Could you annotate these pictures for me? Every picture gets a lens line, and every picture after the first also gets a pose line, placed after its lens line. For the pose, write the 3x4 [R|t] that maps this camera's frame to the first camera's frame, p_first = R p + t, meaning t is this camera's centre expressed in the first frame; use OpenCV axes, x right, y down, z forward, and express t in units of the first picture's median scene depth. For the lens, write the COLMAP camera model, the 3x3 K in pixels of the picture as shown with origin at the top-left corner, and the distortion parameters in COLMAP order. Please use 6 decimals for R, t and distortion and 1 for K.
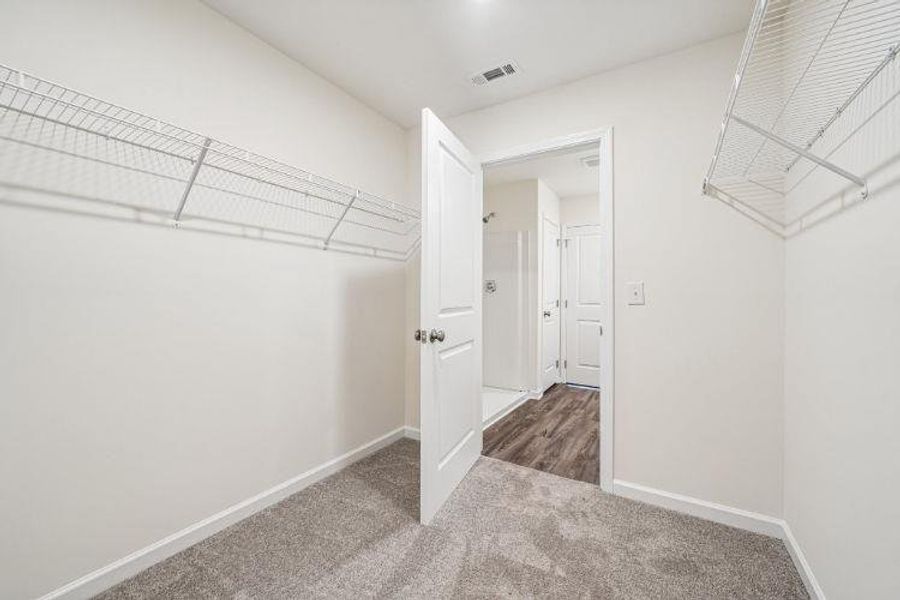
lens RADIAL K [[355.5, 0, 450.0], [0, 355.5, 300.0], [0, 0, 1]] dist [0.001099, 0.000210]
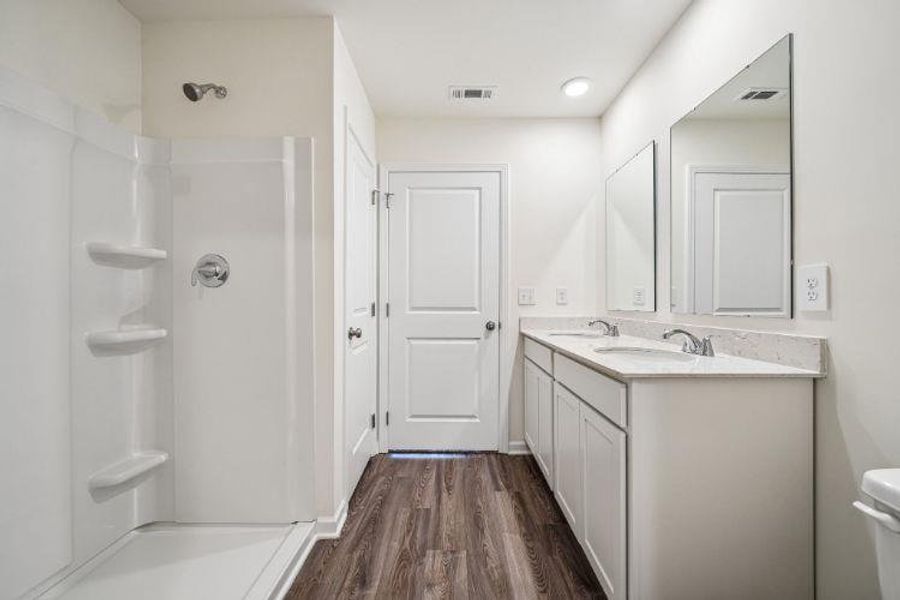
lens RADIAL K [[355.5, 0, 450.0], [0, 355.5, 300.0], [0, 0, 1]] dist [0.001099, 0.000210]
pose [[0.856160, -0.002669, 0.516704, 0.130335], [0.006290, 0.999966, -0.005257, -0.000752], [-0.516672, 0.007751, 0.856148, 0.503273]]
